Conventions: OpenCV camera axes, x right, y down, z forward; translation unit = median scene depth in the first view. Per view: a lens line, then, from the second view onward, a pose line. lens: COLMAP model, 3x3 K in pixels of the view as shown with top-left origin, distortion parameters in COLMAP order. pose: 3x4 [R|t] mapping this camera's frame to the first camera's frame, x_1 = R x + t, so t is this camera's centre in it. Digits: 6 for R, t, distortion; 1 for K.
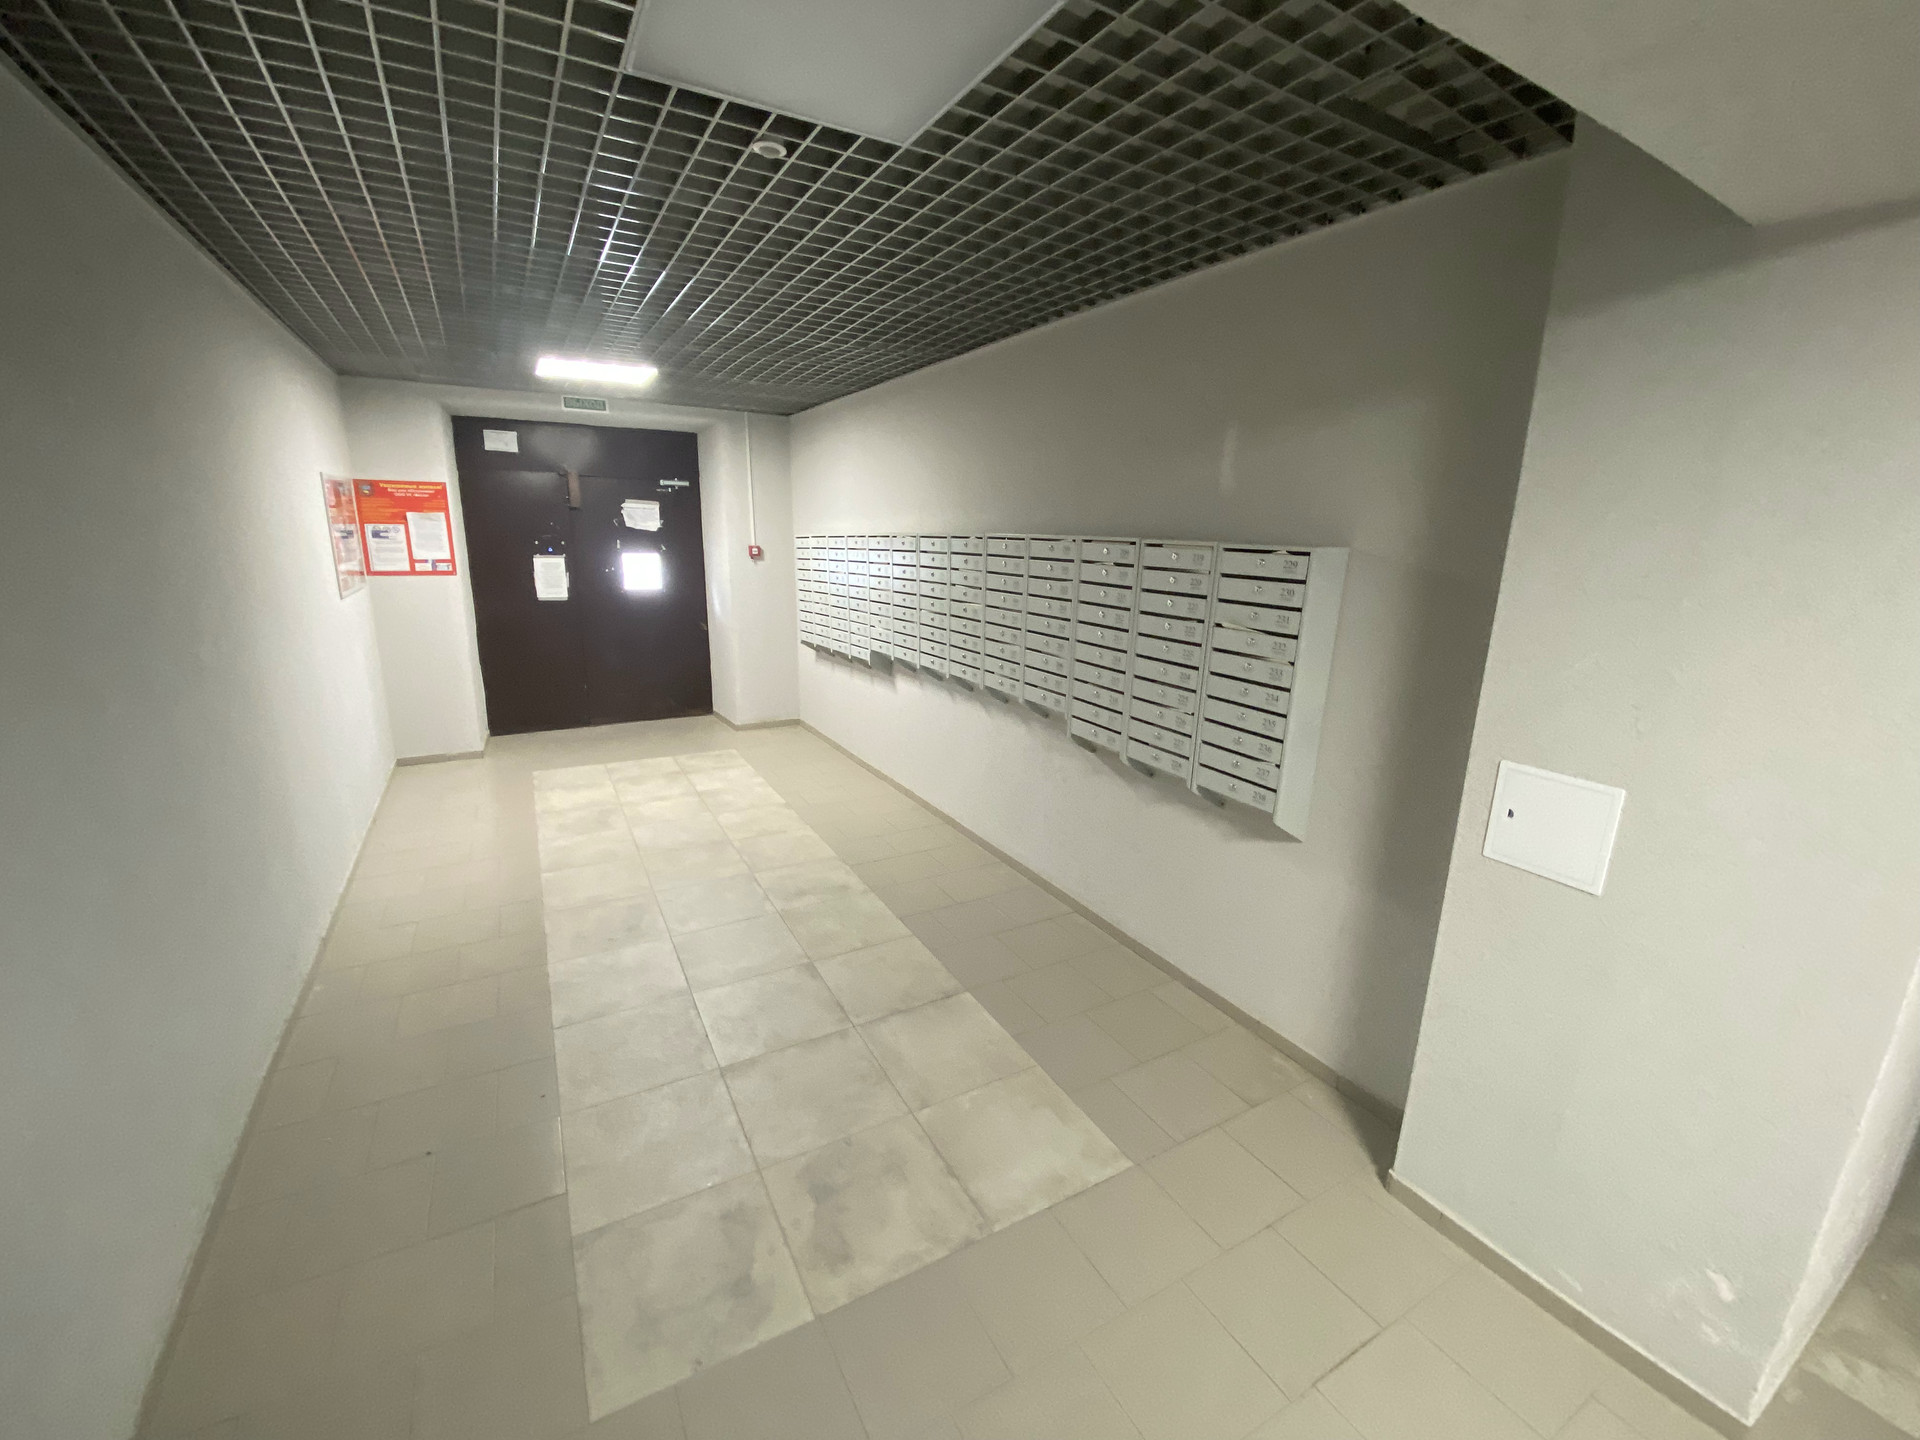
lens RADIAL K [[773.1, 0, 957.1], [0, 773.1, 713.8], [0, 0, 1]] dist [-0.001510, -0.000457]
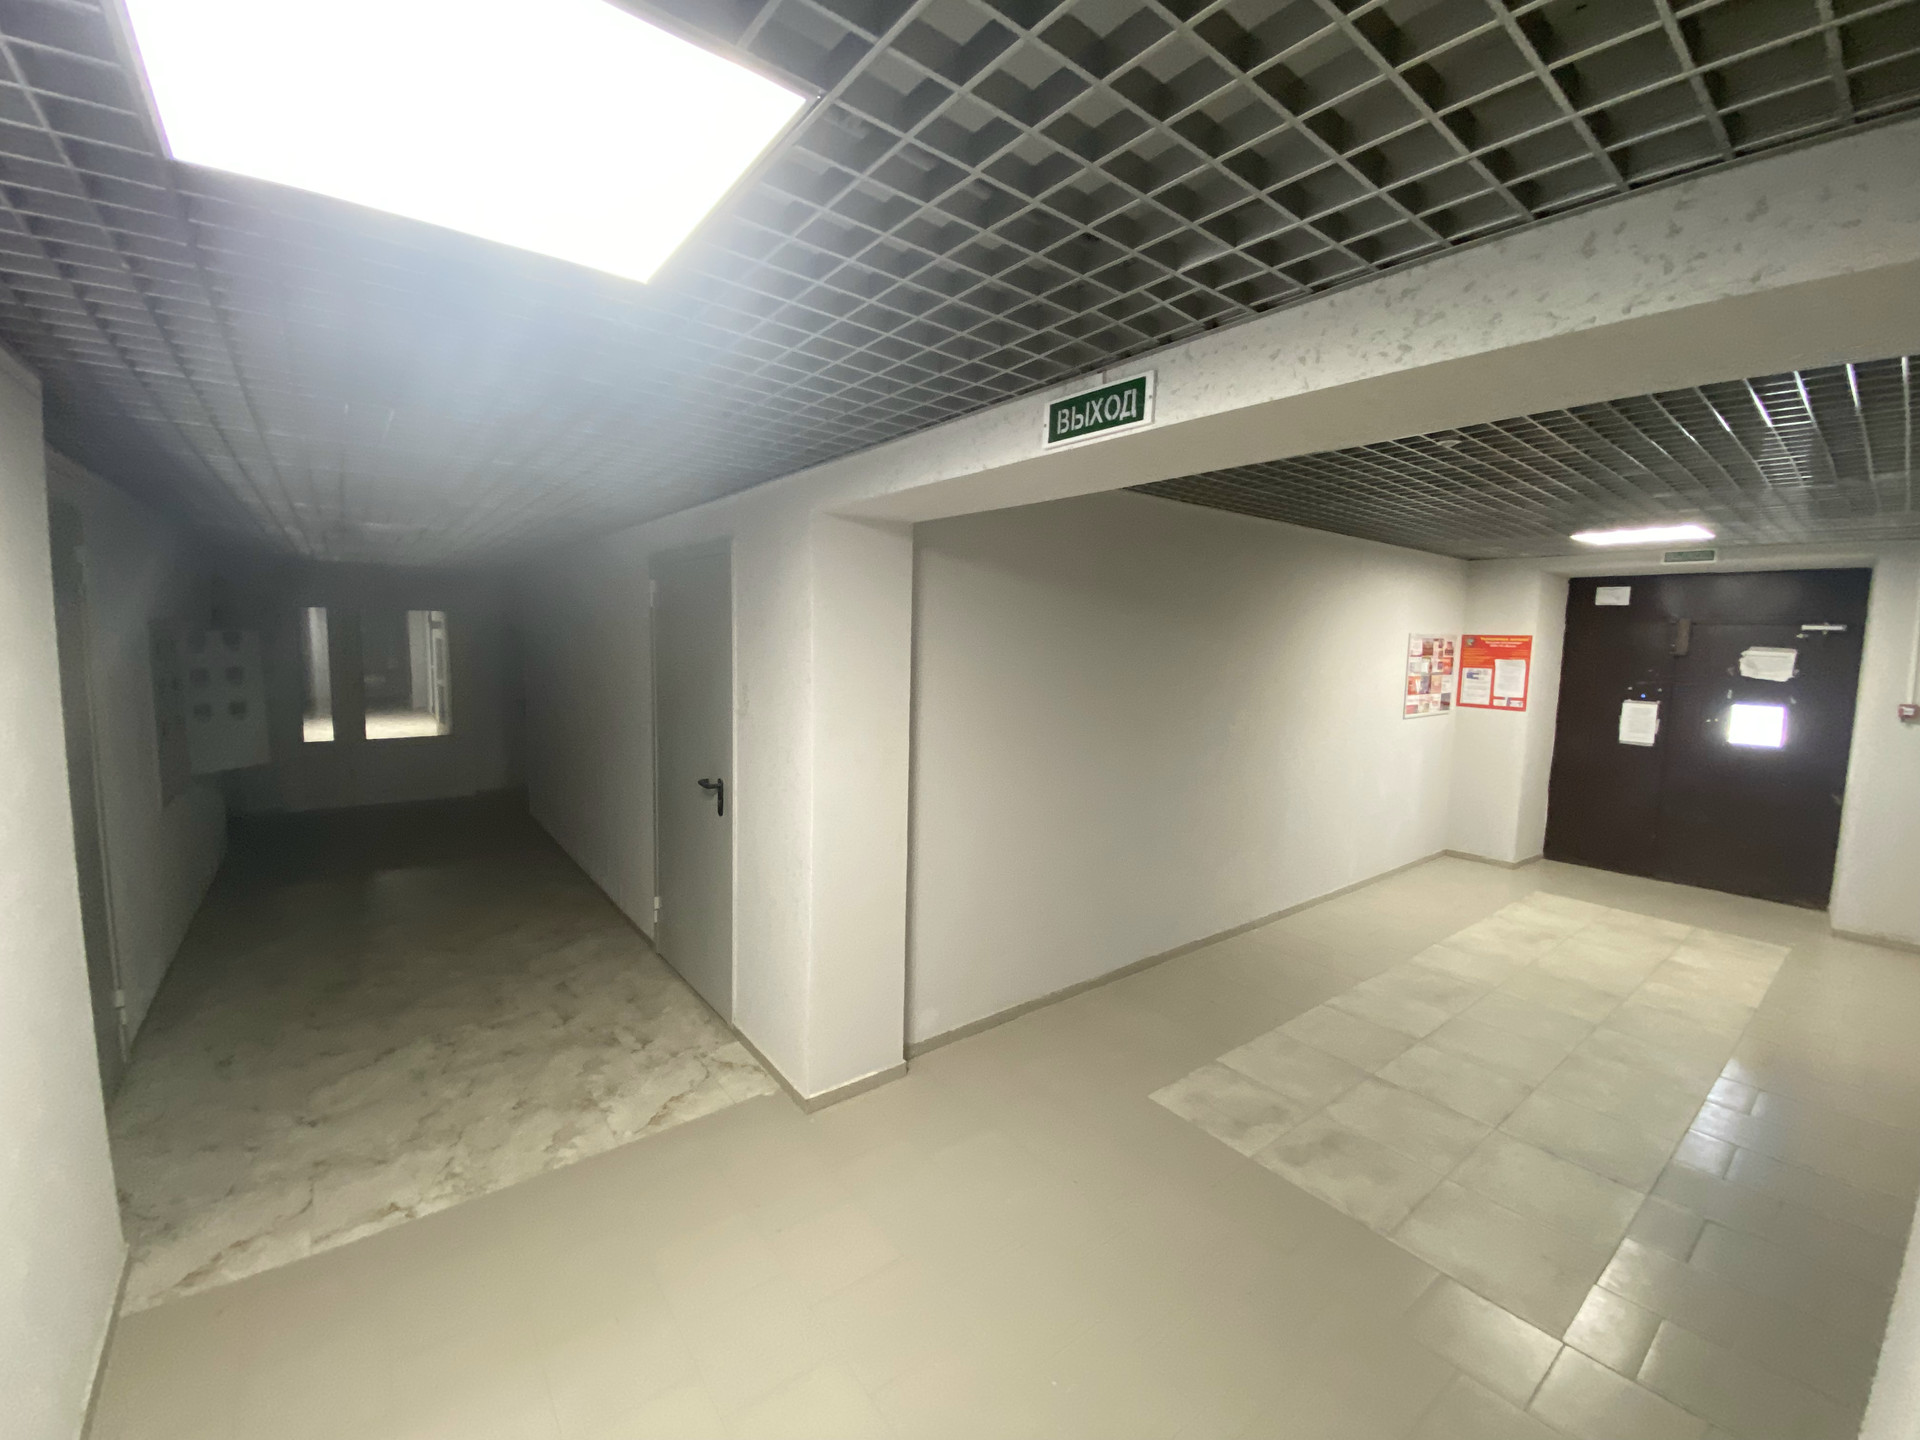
lens RADIAL K [[773.1, 0, 954.5], [0, 773.1, 721.0], [0, 0, 1]] dist [-0.001510, -0.000457]
pose [[0.142882, 0.089179, -0.985714, 0.401583], [-0.248460, 0.967272, 0.051496, -0.009558], [0.958046, 0.237553, 0.160363, -0.021879]]
